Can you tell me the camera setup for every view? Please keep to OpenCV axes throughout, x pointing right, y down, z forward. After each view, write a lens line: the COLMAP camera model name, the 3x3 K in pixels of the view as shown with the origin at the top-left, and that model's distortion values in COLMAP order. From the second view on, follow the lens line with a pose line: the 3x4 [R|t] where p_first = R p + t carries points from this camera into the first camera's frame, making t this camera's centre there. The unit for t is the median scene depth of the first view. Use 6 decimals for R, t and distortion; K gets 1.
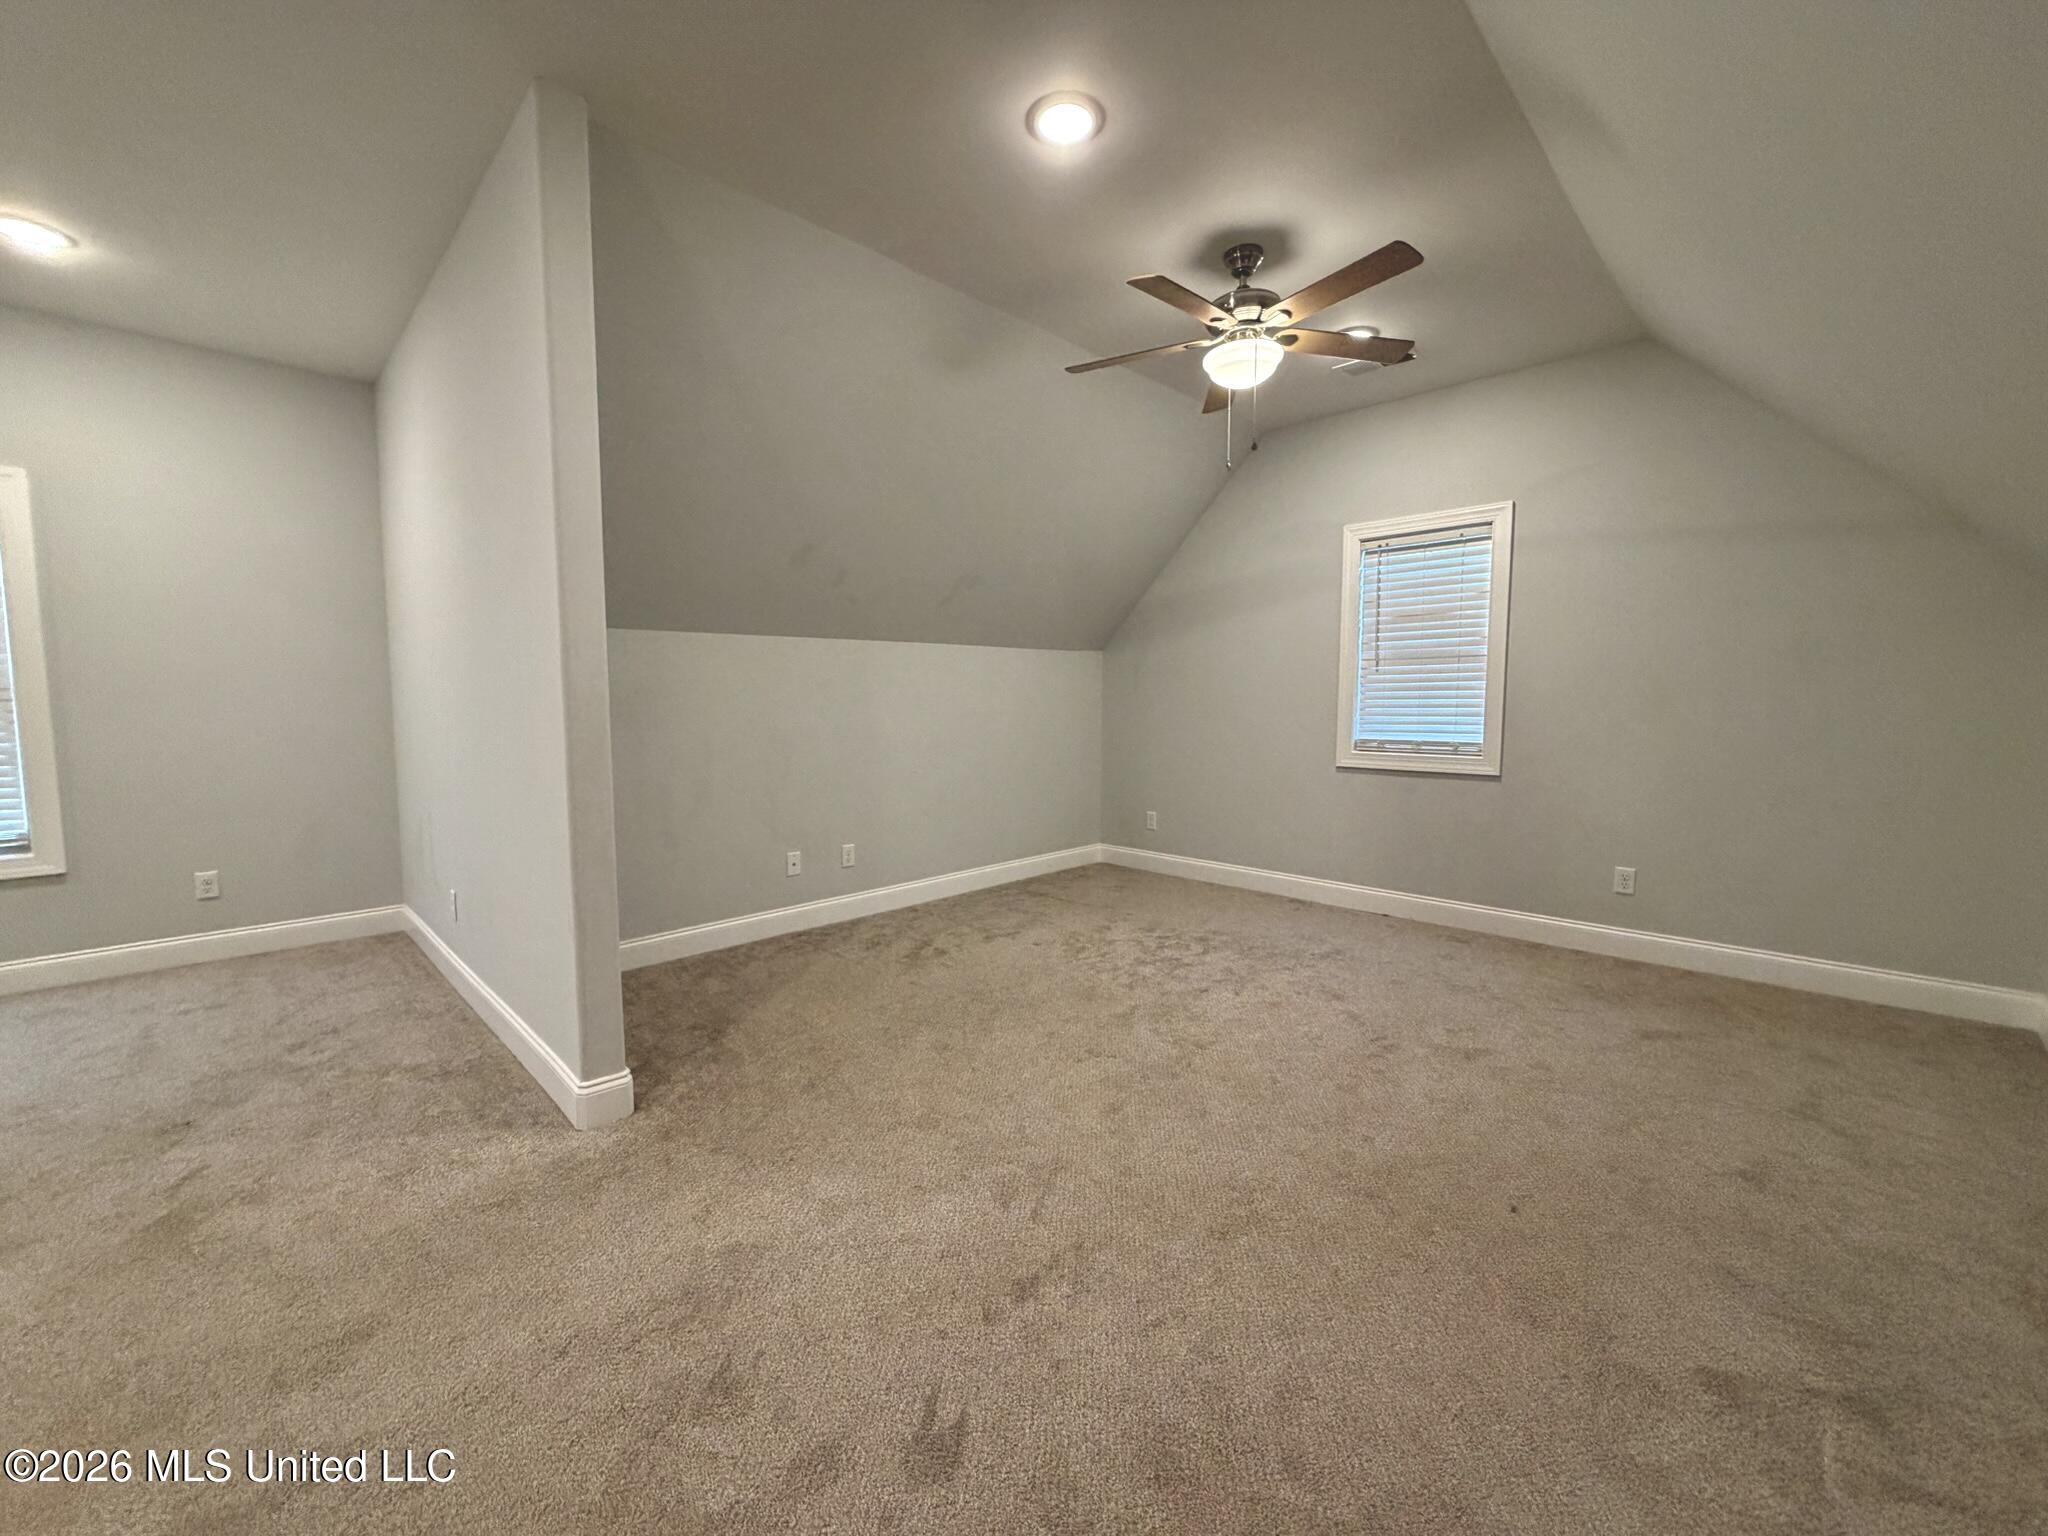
lens RADIAL K [[815.0, 0, 1014.2], [0, 815.0, 769.4], [0, 0, 1]] dist [-0.001545, -0.000076]
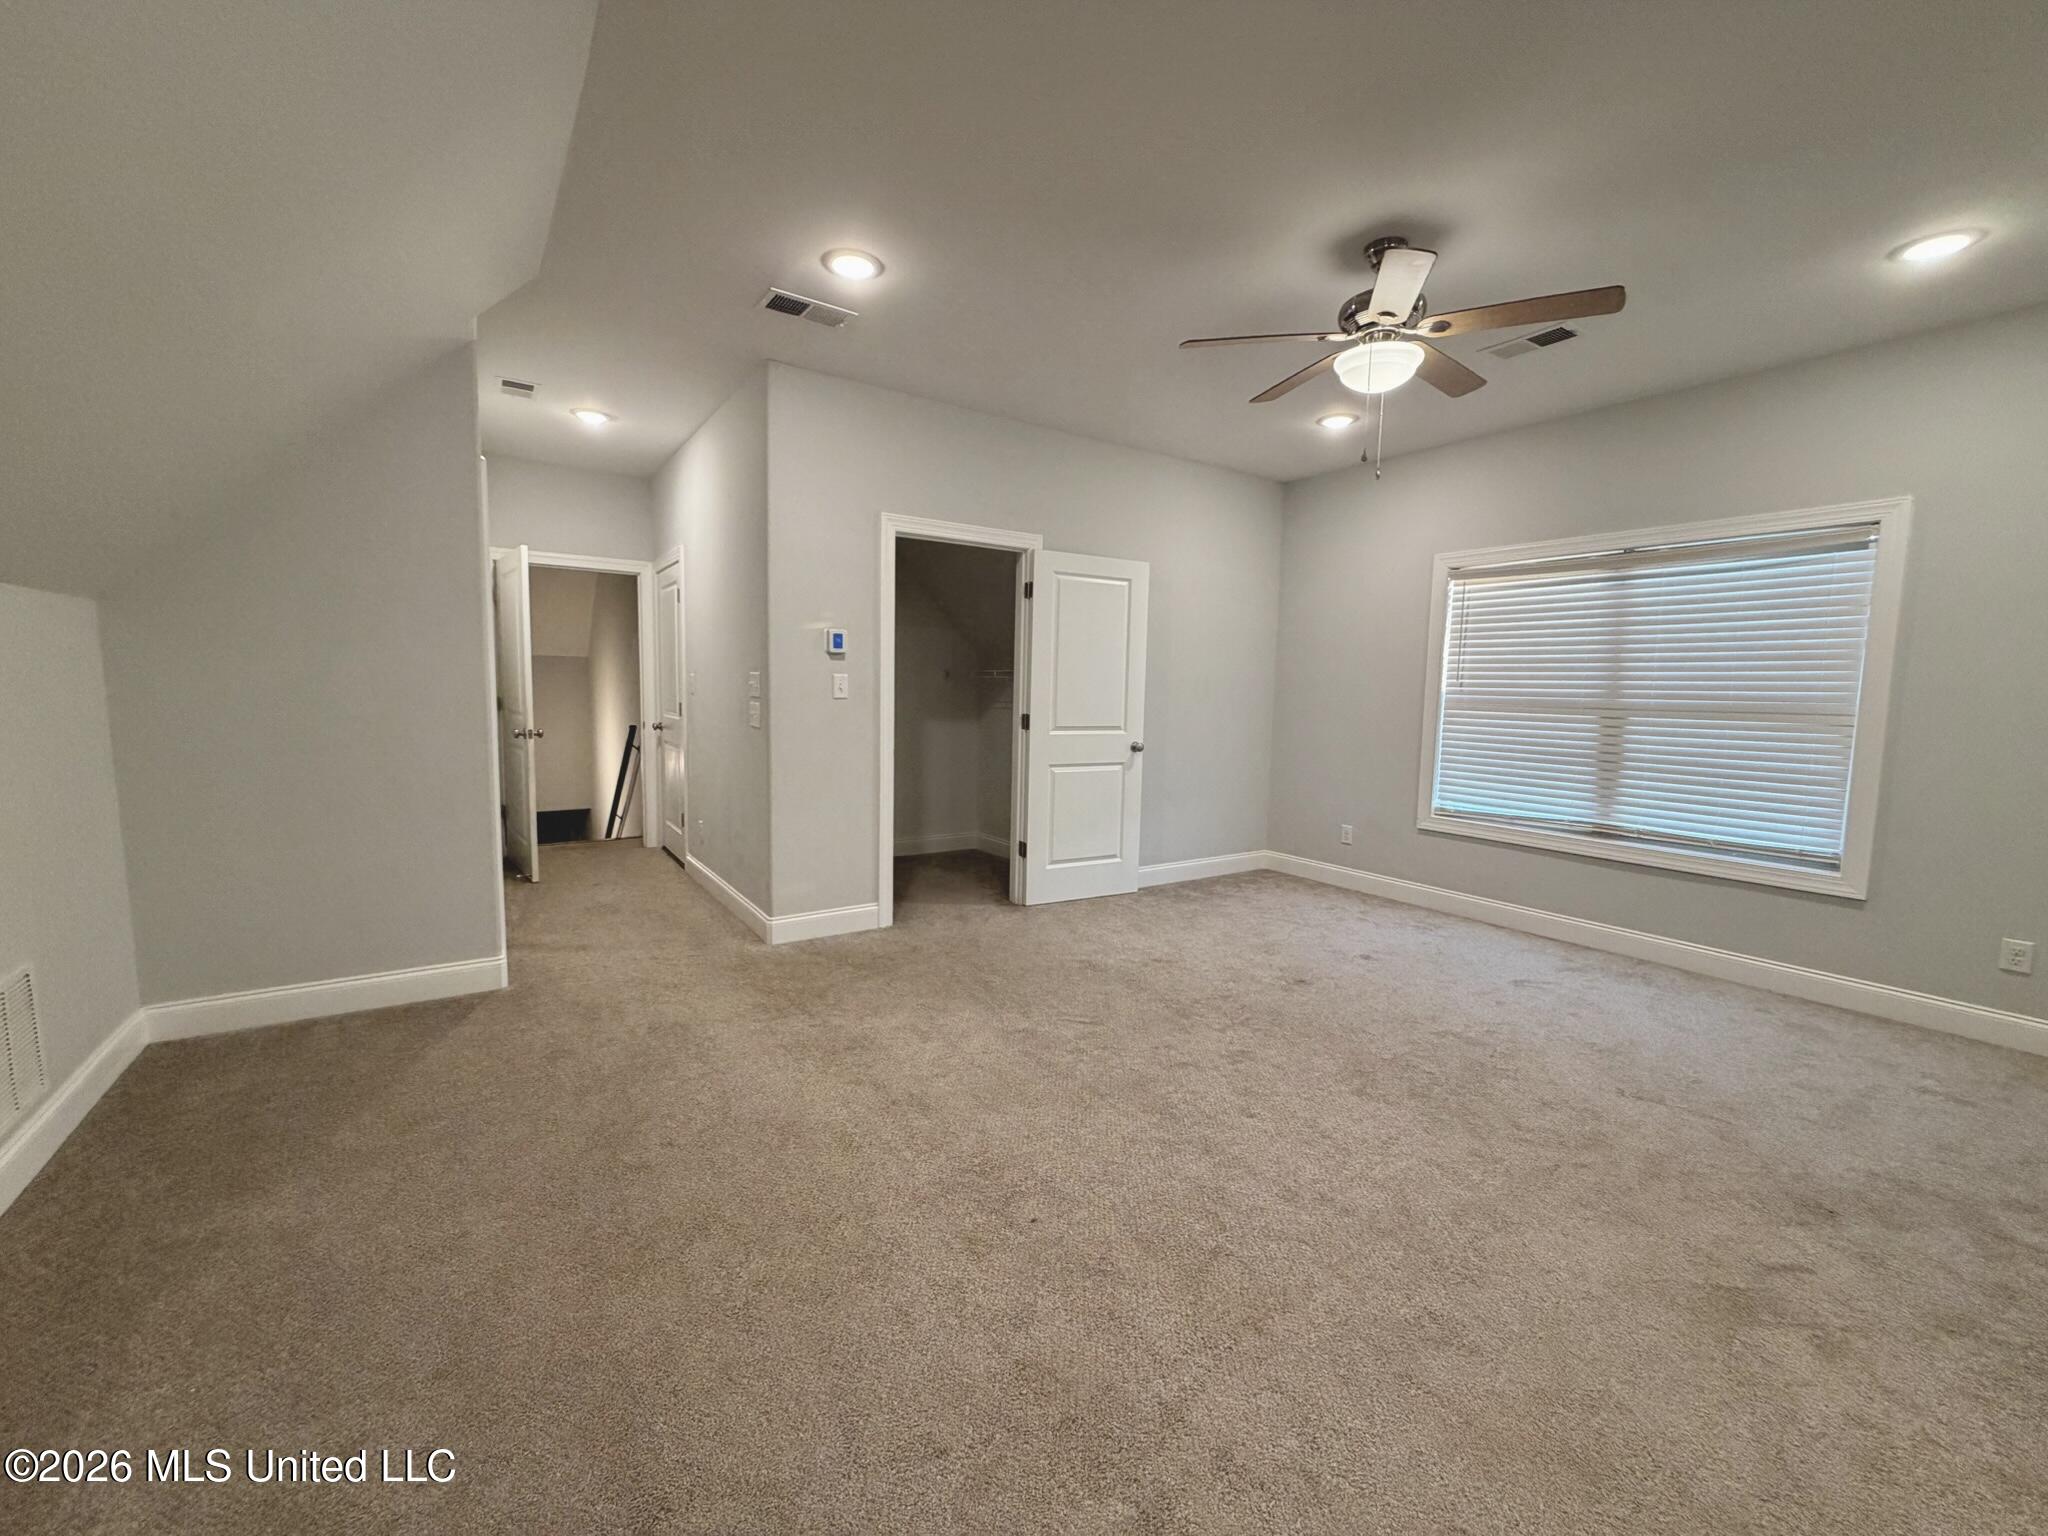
lens RADIAL K [[820.1, 0, 1020.8], [0, 820.1, 764.4], [0, 0, 1]] dist [0.000585, 0.000410]
pose [[-0.188619, 0.089445, -0.977969, -0.004360], [-0.105000, 0.988298, 0.110641, -0.051115], [0.976421, 0.123556, -0.177020, 0.194375]]
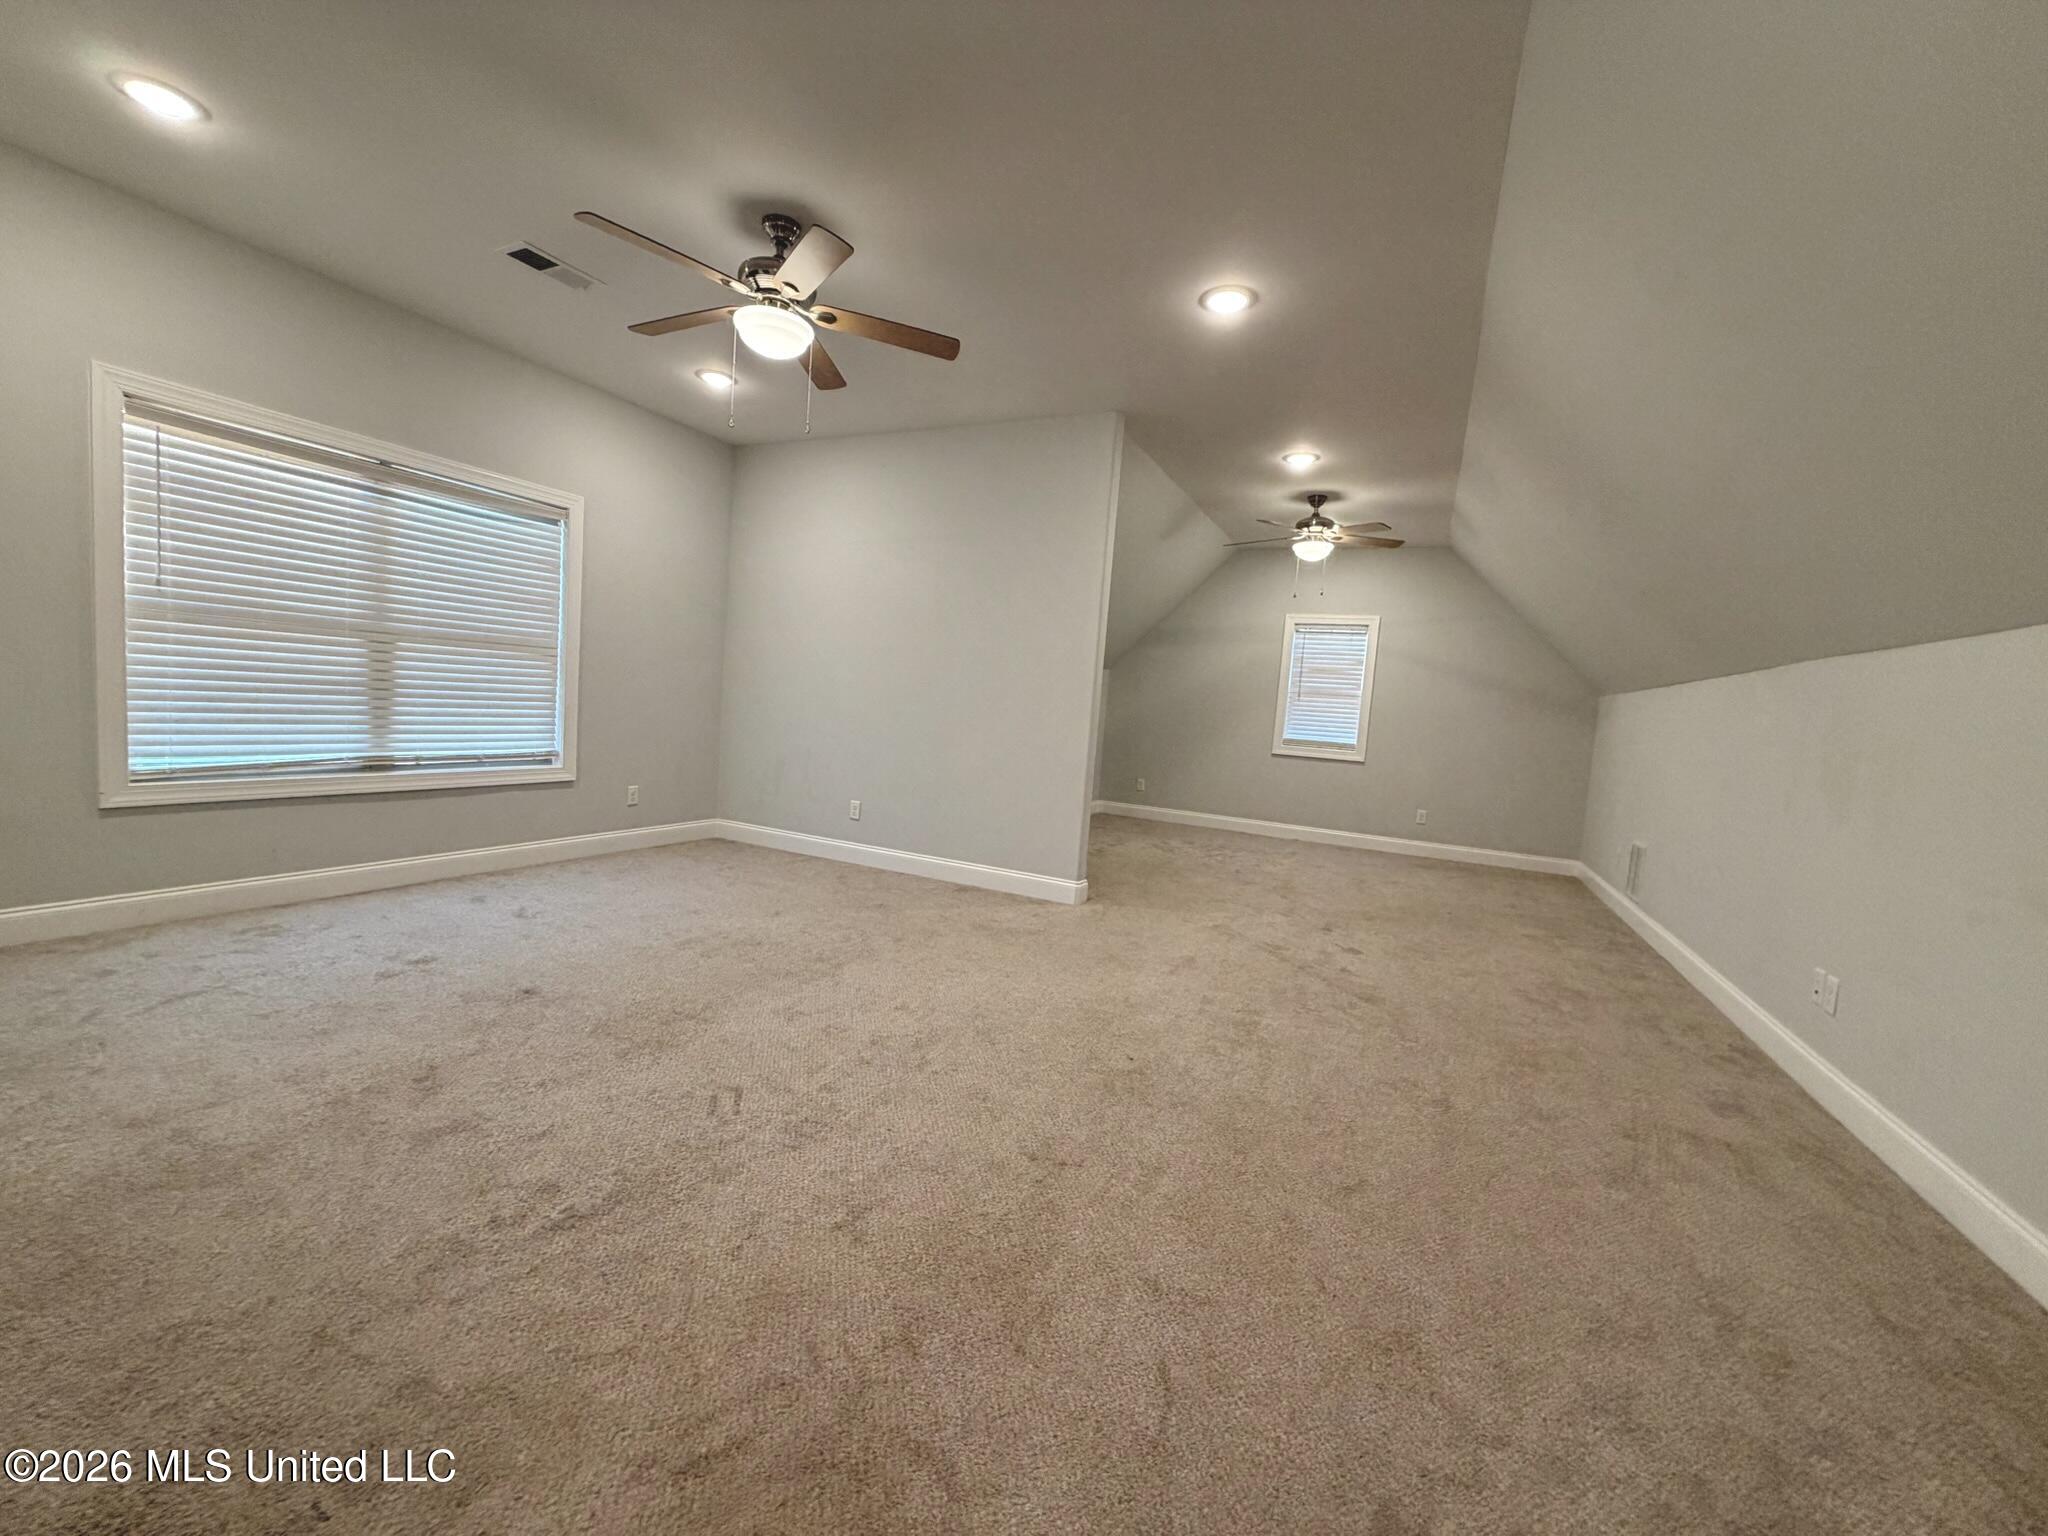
lens RADIAL K [[820.1, 0, 1020.8], [0, 820.1, 764.4], [0, 0, 1]] dist [0.000585, 0.000410]
pose [[0.942181, 0.045776, 0.331963, -1.173804], [-0.047845, 0.998853, -0.001943, 0.084492], [-0.331672, -0.014052, 0.943290, -0.774588]]
